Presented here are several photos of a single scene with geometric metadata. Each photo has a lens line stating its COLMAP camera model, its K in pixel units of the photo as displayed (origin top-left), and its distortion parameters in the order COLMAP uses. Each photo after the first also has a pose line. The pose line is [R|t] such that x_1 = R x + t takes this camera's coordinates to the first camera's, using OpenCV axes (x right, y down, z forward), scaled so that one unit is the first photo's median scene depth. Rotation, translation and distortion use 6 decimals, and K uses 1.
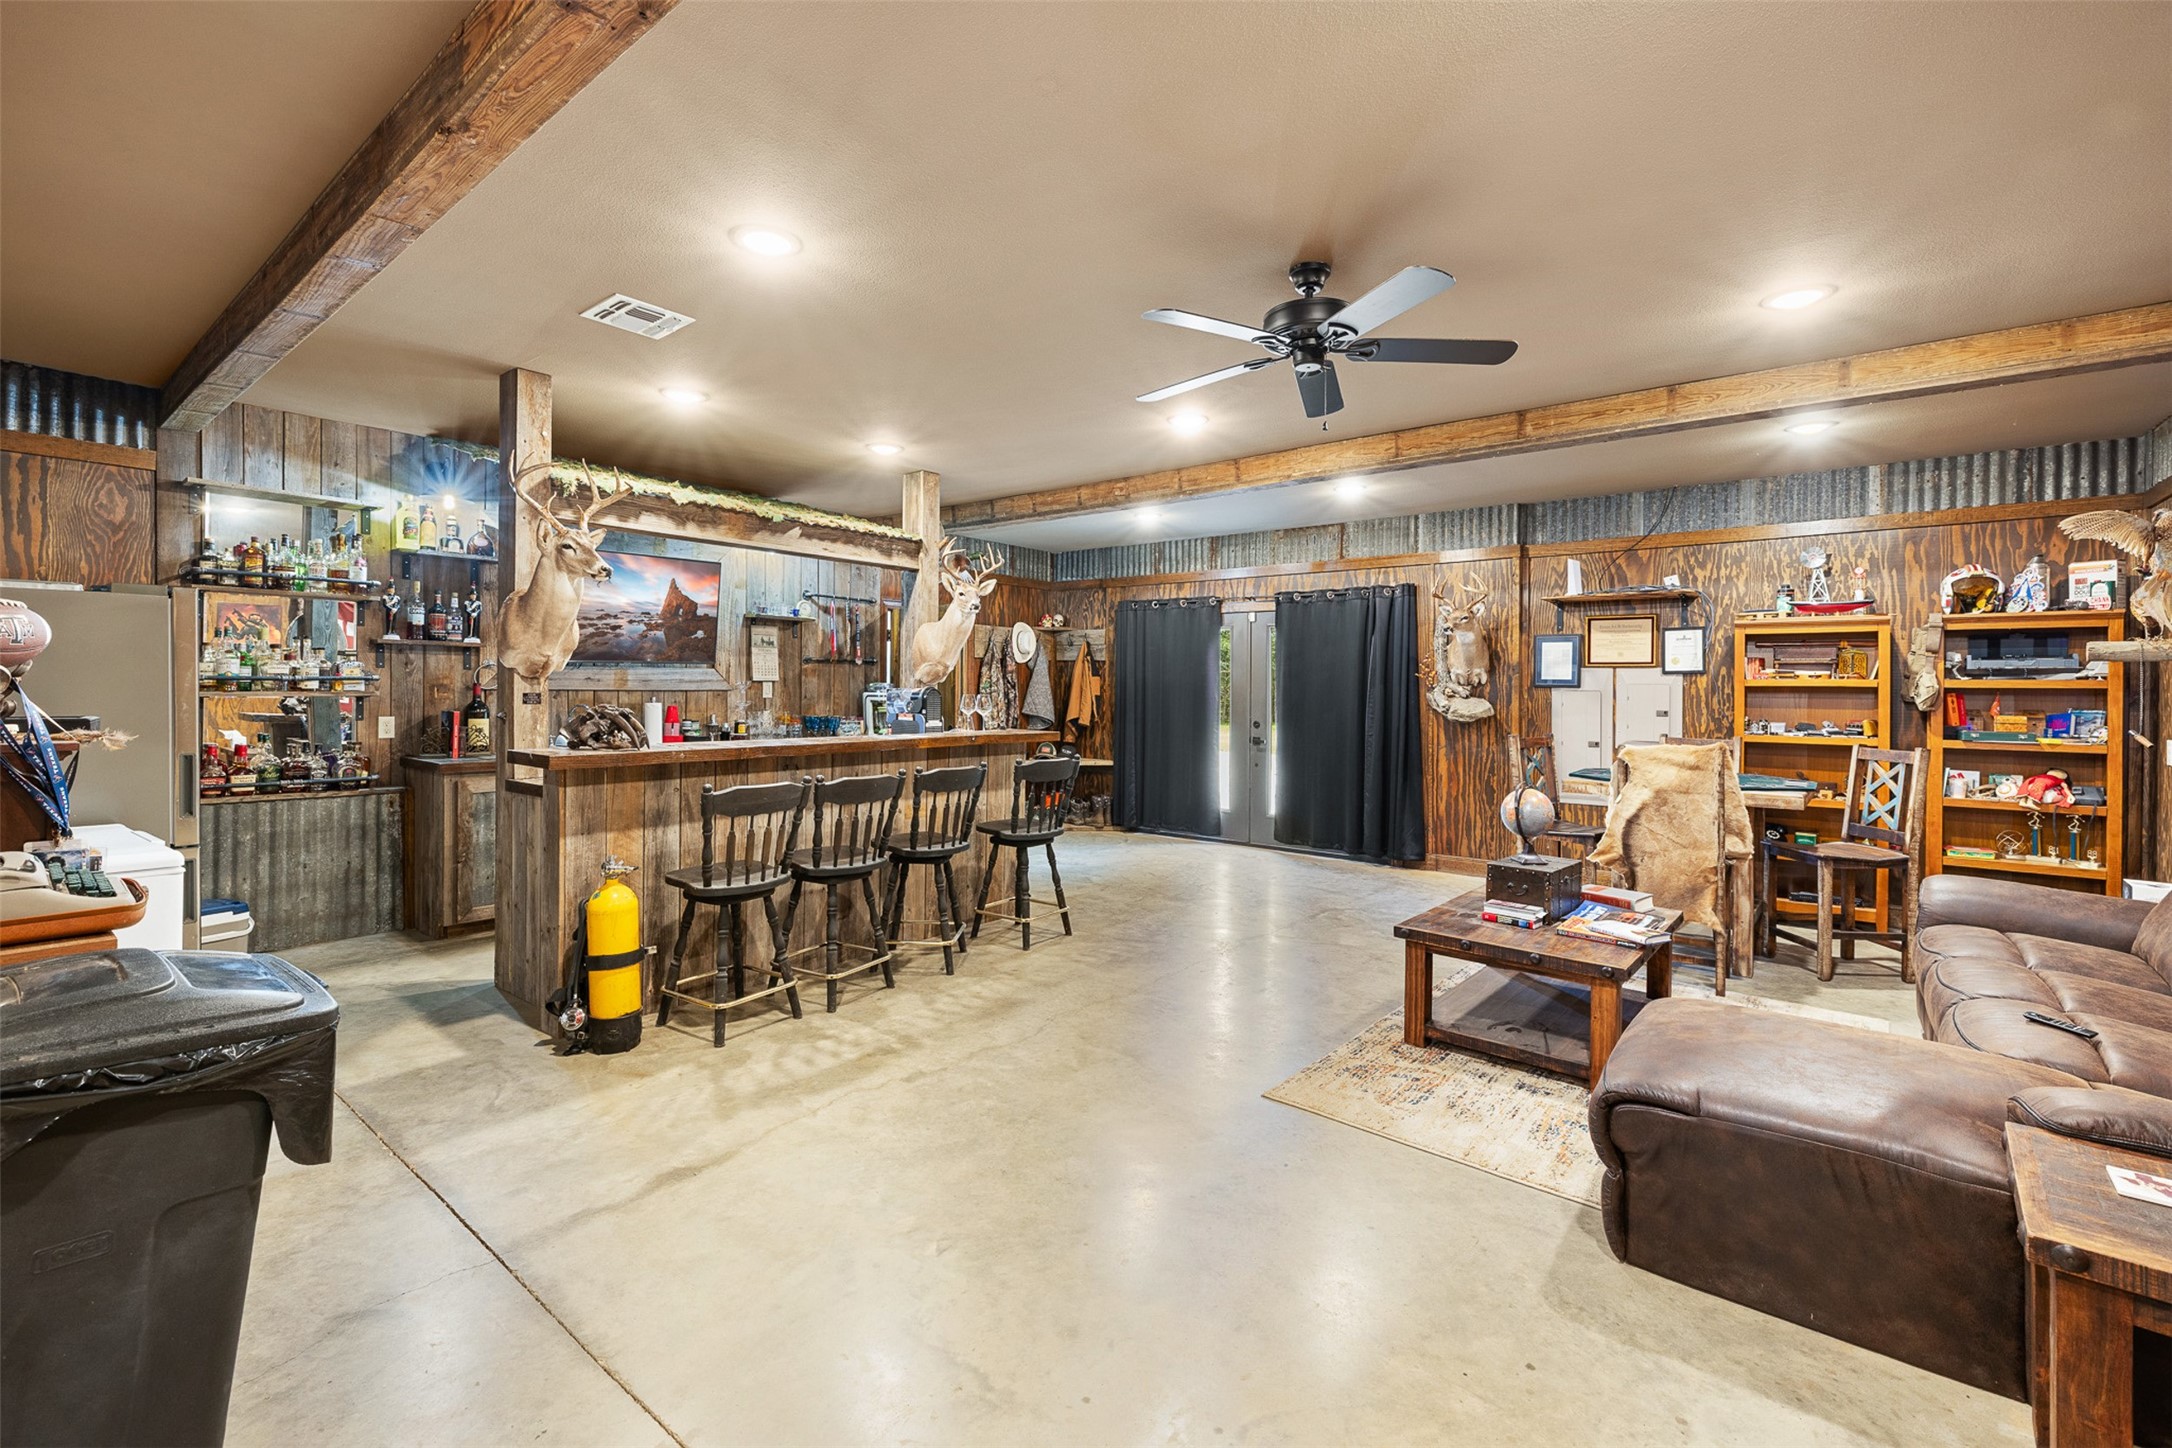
lens RADIAL K [[919.8, 0, 1084.8], [0, 919.8, 711.8], [0, 0, 1]] dist [0.002872, 0.000202]
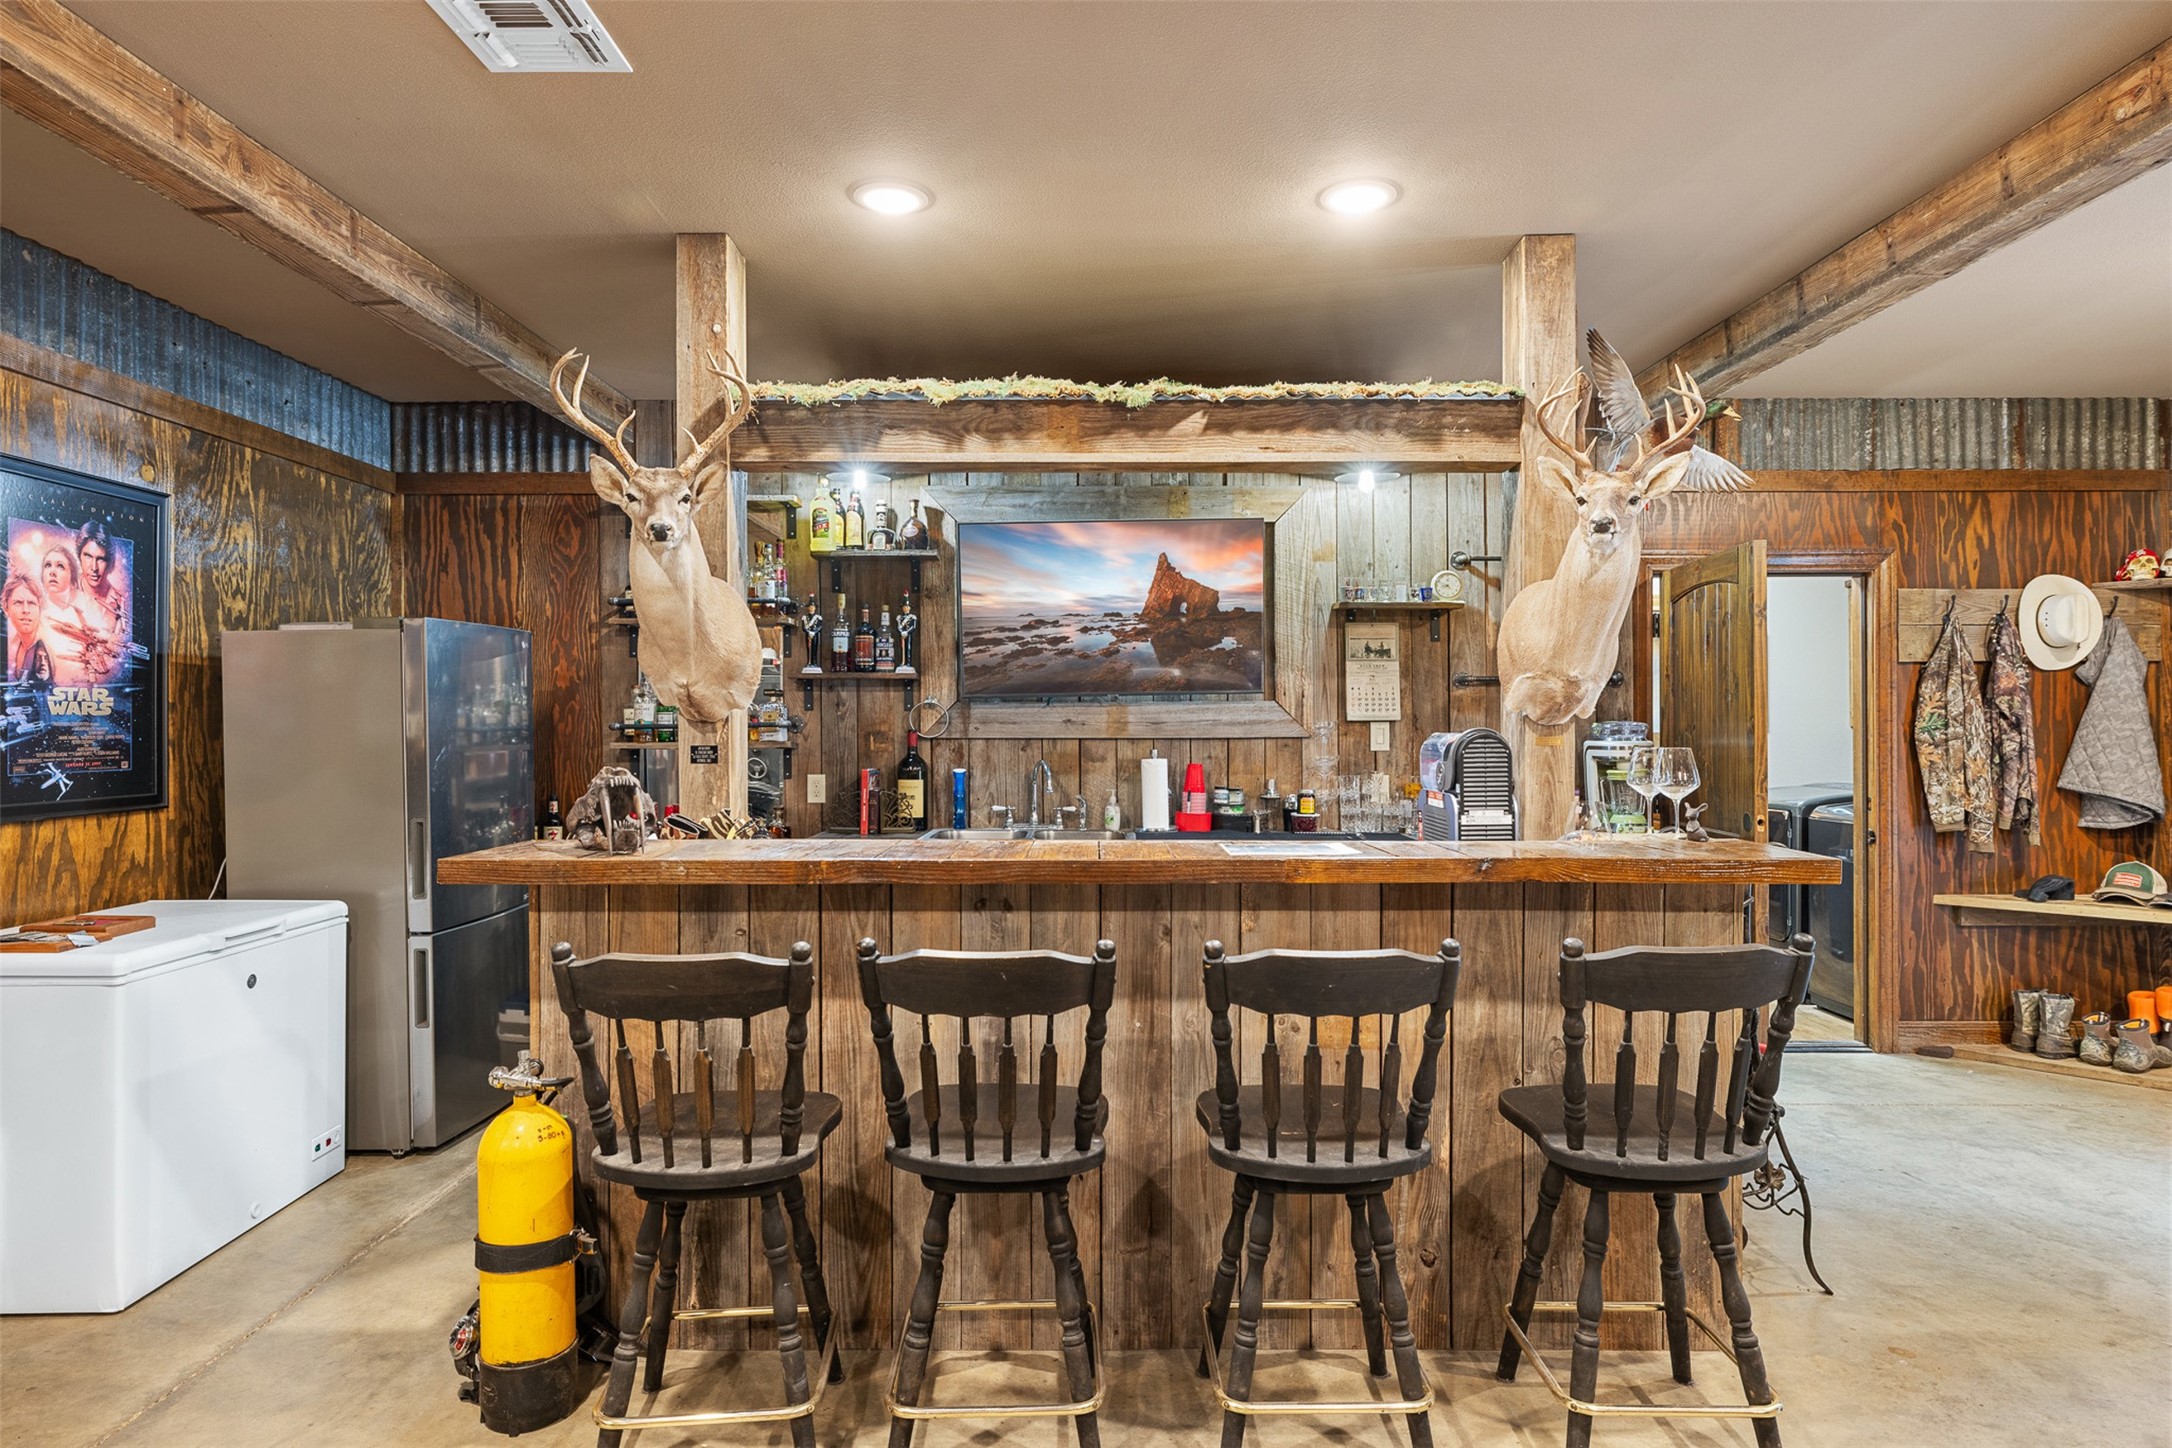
lens RADIAL K [[1205.3, 0, 1081.3], [0, 1205.3, 740.9], [0, 0, 1]] dist [-0.001957, -0.001893]
pose [[0.619877, -0.000576, -0.784699, 0.147682], [-0.013362, 0.999847, -0.011289, -0.013149], [0.784585, 0.017483, 0.619775, 0.503358]]
